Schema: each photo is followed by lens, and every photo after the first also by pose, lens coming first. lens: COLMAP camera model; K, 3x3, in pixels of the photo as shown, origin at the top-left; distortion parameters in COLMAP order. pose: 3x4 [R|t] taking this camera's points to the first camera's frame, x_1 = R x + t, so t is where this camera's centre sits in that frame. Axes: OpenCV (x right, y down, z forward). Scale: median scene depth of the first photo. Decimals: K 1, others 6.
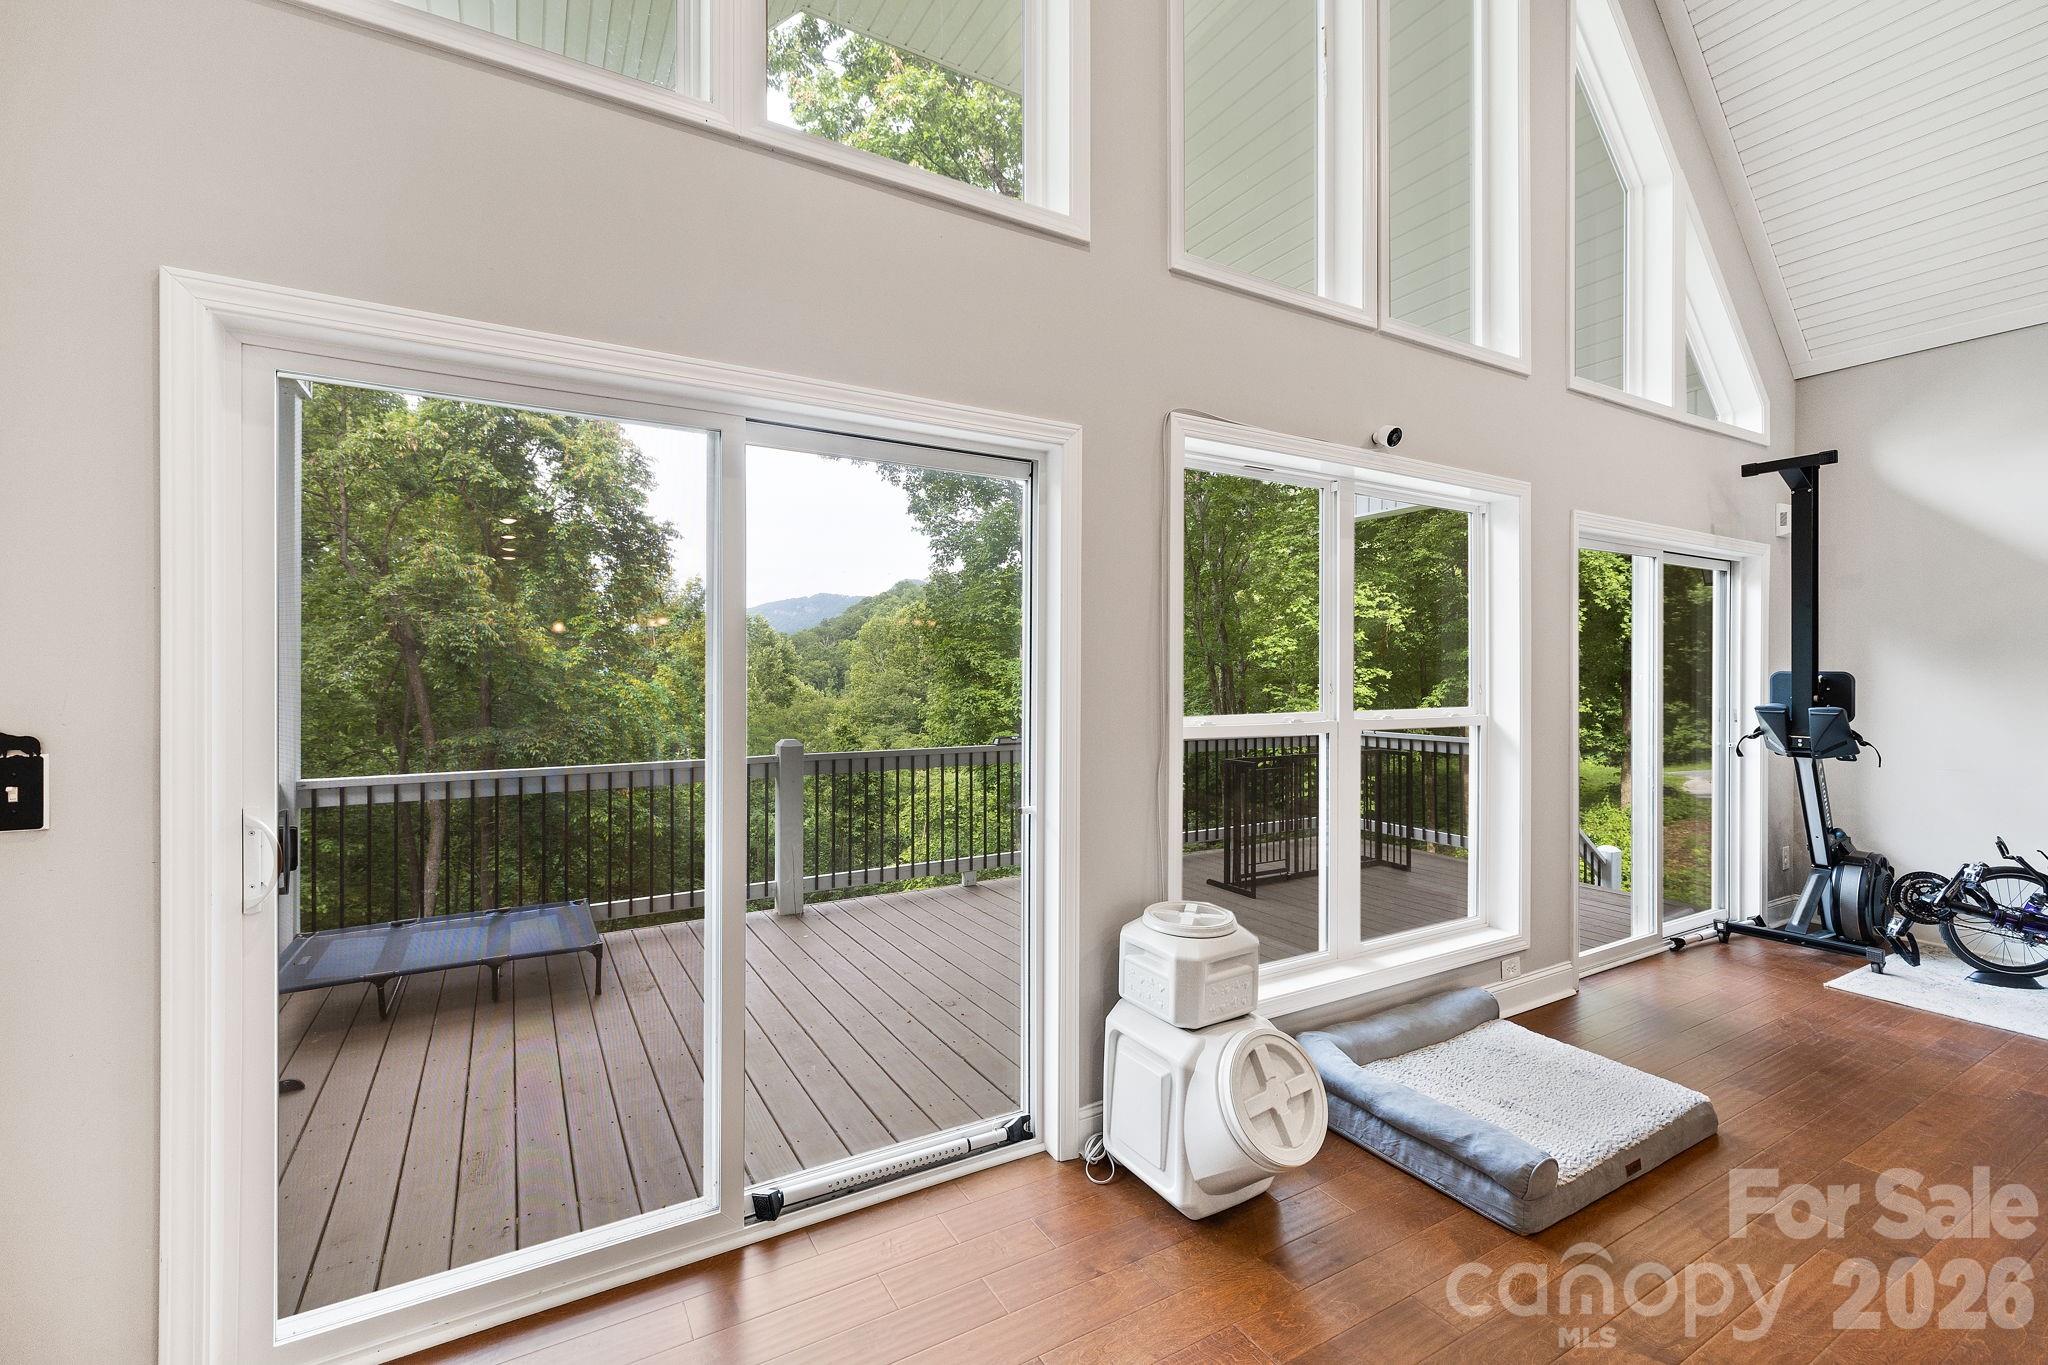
lens RADIAL K [[867.5, 0, 1020.5], [0, 867.5, 672.2], [0, 0, 1]] dist [0.002735, -0.000243]
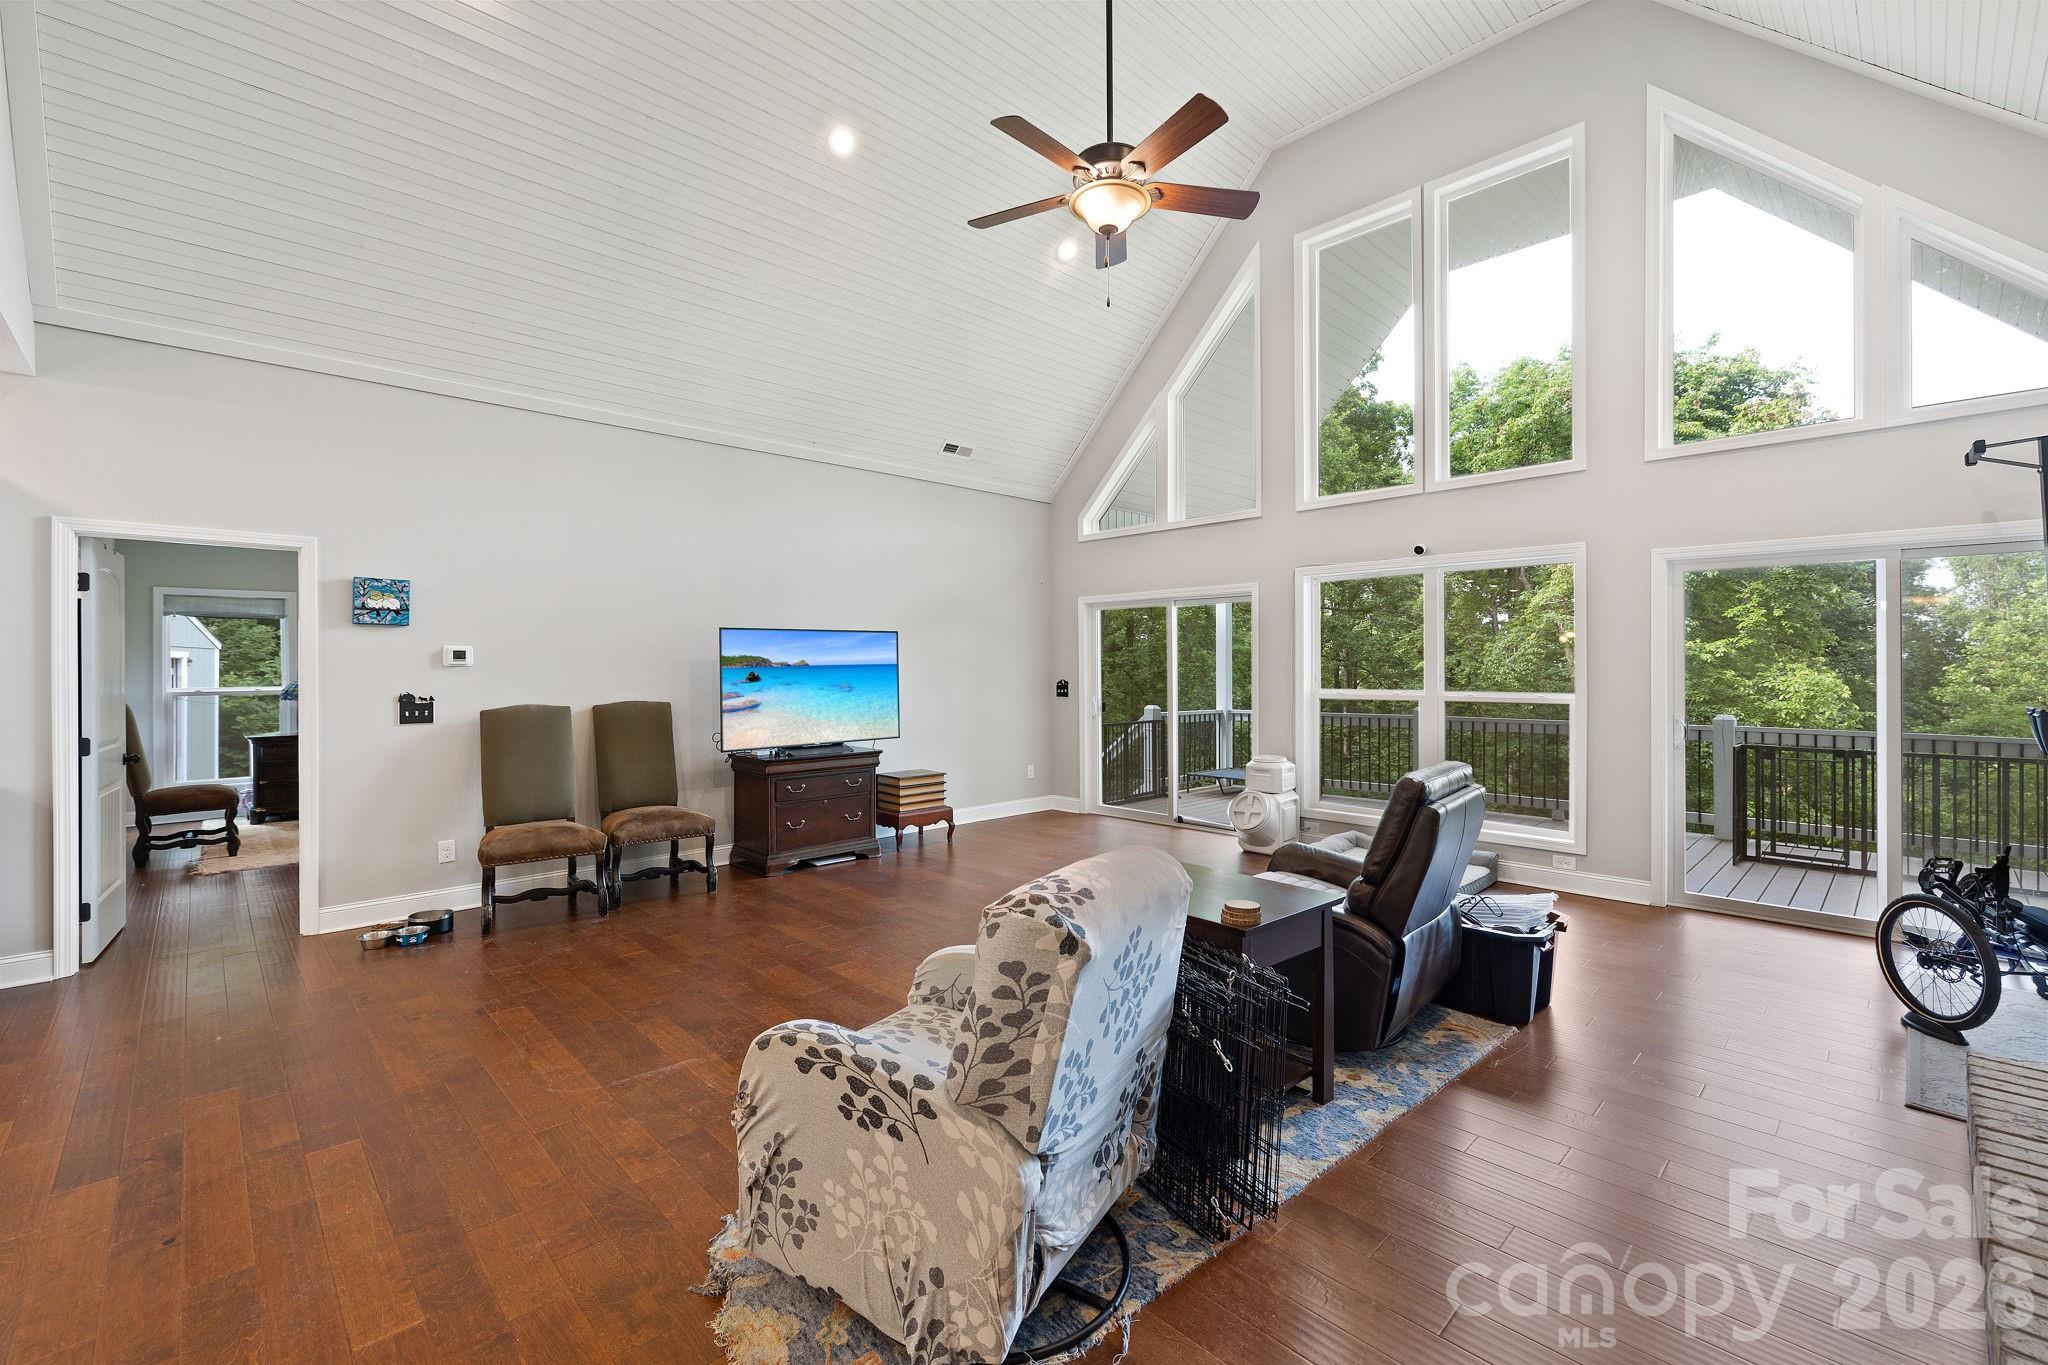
lens RADIAL K [[867.5, 0, 1011.7], [0, 867.5, 674.4], [0, 0, 1]] dist [0.002735, -0.000243]
pose [[0.236277, 0.006438, -0.971664, 1.753374], [0.007369, 0.999937, 0.008417, -0.011738], [0.971658, -0.009149, 0.236215, -0.299399]]
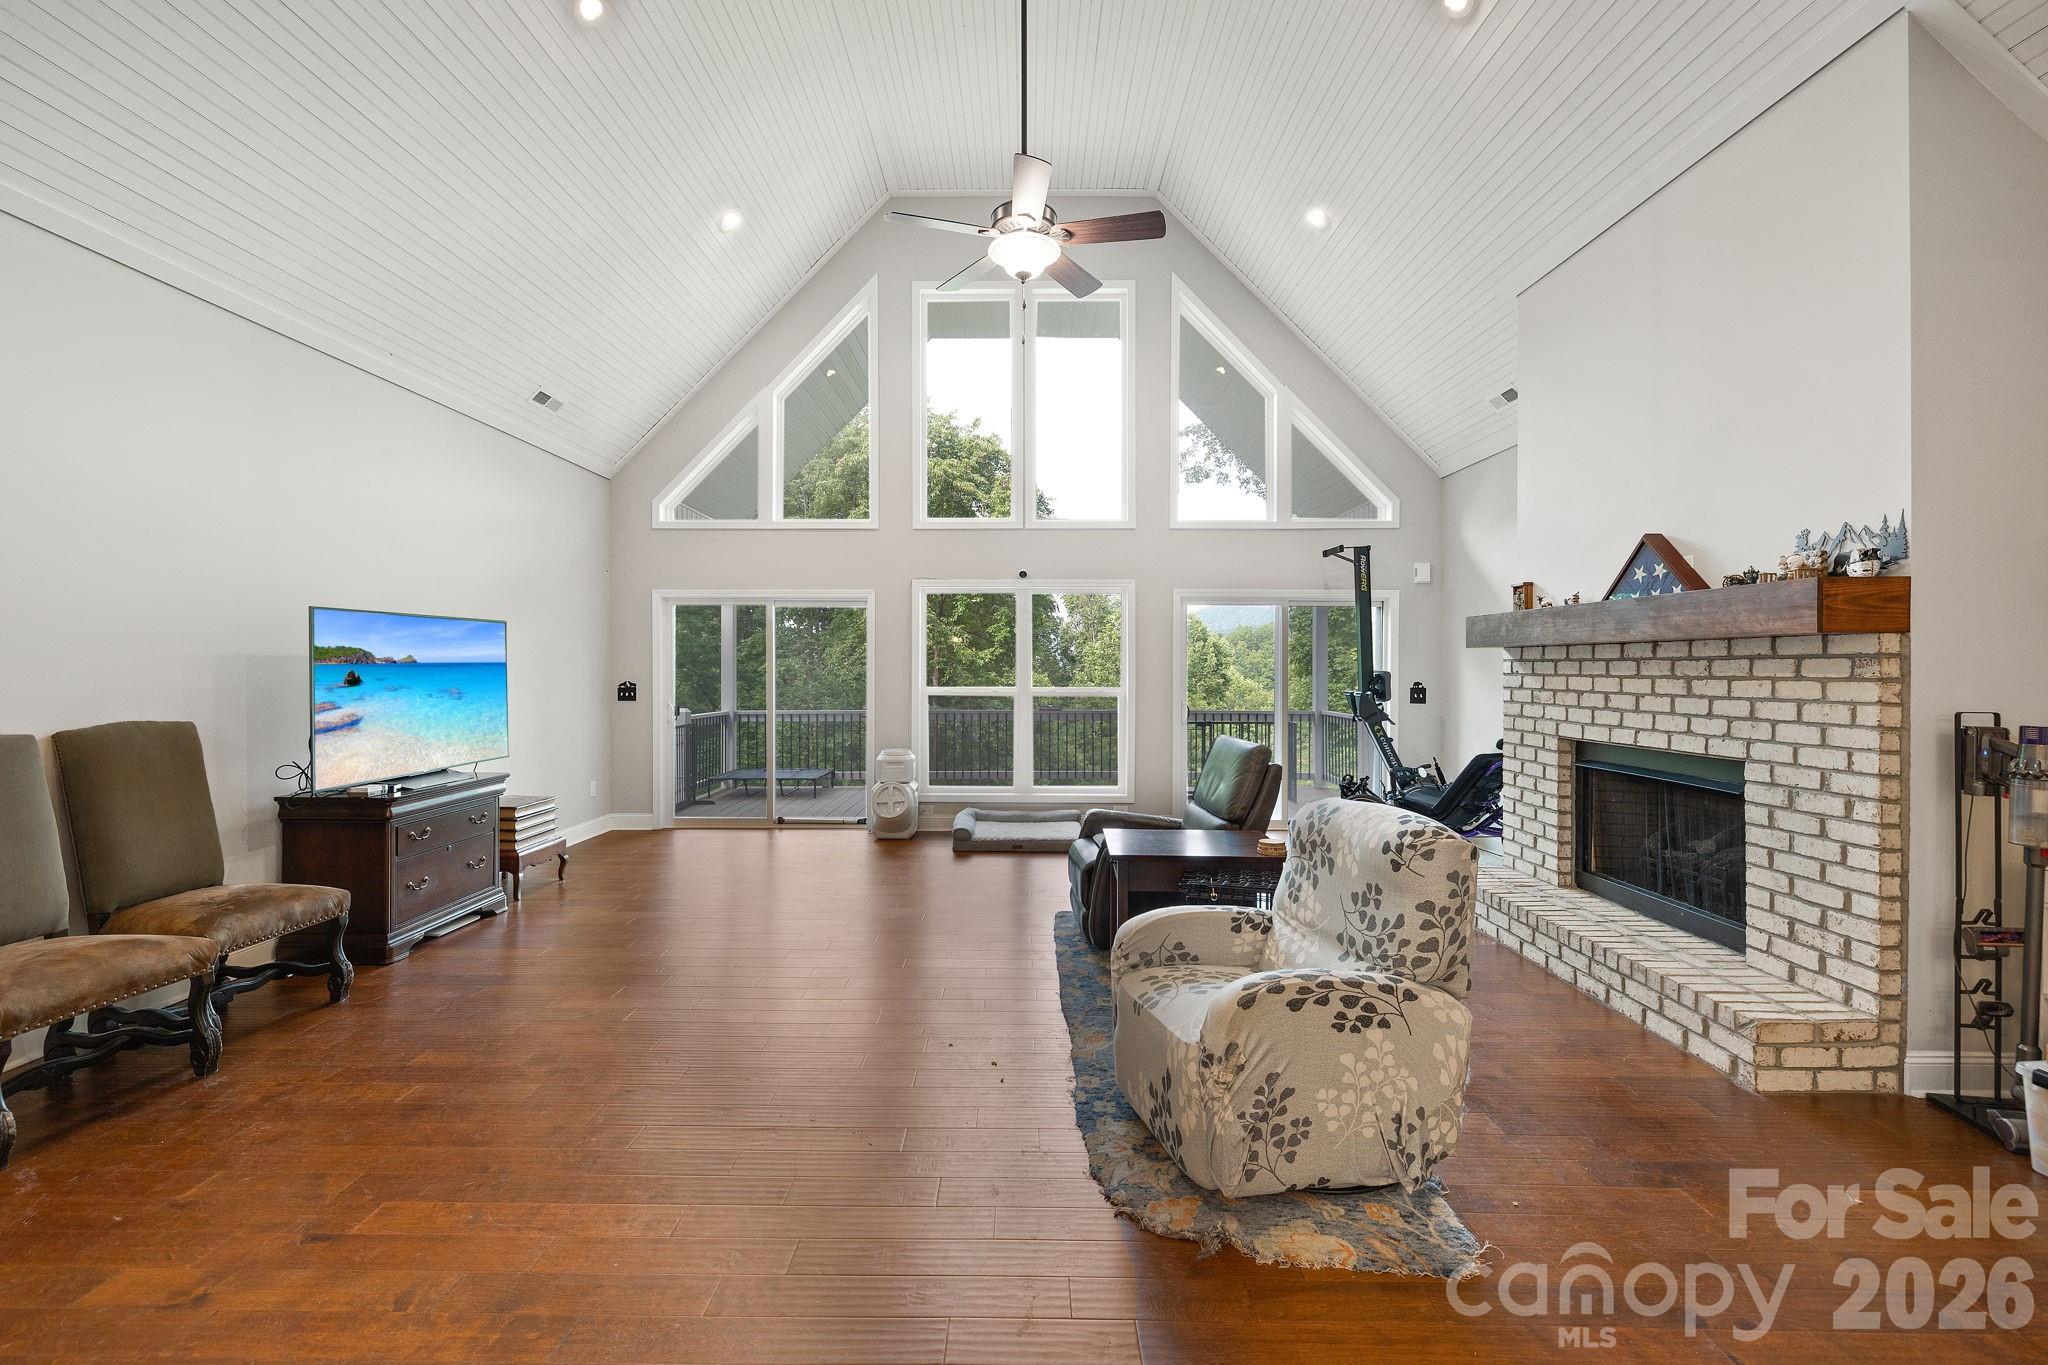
lens RADIAL K [[867.5, 0, 1019.3], [0, 867.5, 673.9], [0, 0, 1]] dist [0.002735, -0.000243]
pose [[0.862891, 0.004443, -0.505371, 1.367323], [0.000528, 0.999953, 0.009693, -0.014075], [0.505390, -0.008631, 0.862848, -0.915381]]
